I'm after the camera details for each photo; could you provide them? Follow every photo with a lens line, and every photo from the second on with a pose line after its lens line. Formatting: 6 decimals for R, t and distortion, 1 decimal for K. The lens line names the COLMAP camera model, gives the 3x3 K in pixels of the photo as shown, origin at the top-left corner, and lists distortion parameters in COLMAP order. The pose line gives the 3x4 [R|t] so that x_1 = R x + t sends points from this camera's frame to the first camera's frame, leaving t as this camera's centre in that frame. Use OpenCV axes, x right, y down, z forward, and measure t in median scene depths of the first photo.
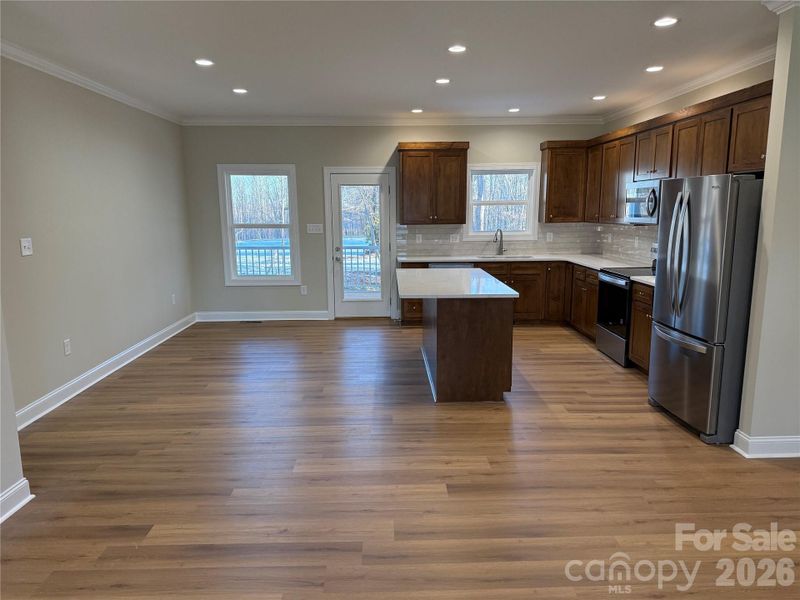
lens RADIAL K [[554.3, 0, 400.0], [0, 554.3, 300.0], [0, 0, 1]] dist [0.062949, -0.083529]
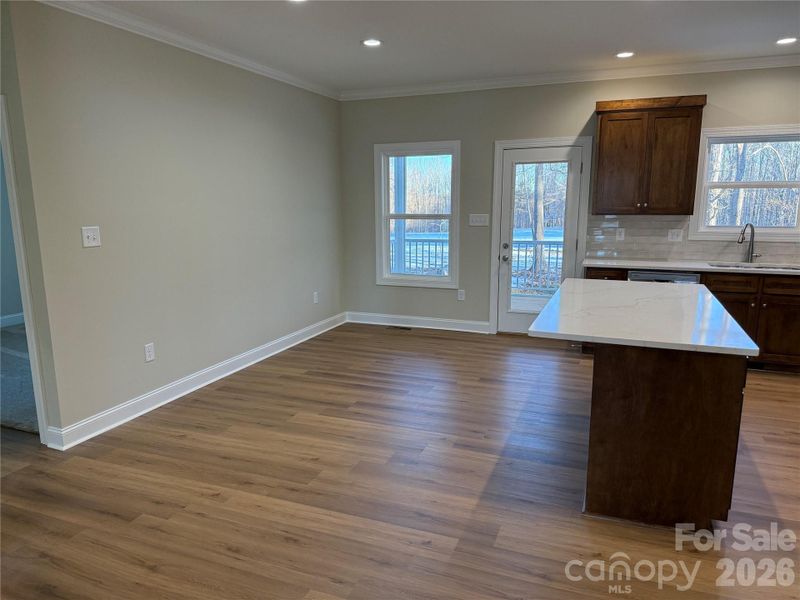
lens RADIAL K [[554.3, 0, 400.0], [0, 554.3, 300.0], [0, 0, 1]] dist [0.062949, -0.083529]
pose [[0.919431, 0.070278, -0.386920, 0.060879], [-0.063302, 0.997520, 0.030762, -0.030796], [0.388123, -0.003791, 0.921600, 0.221102]]
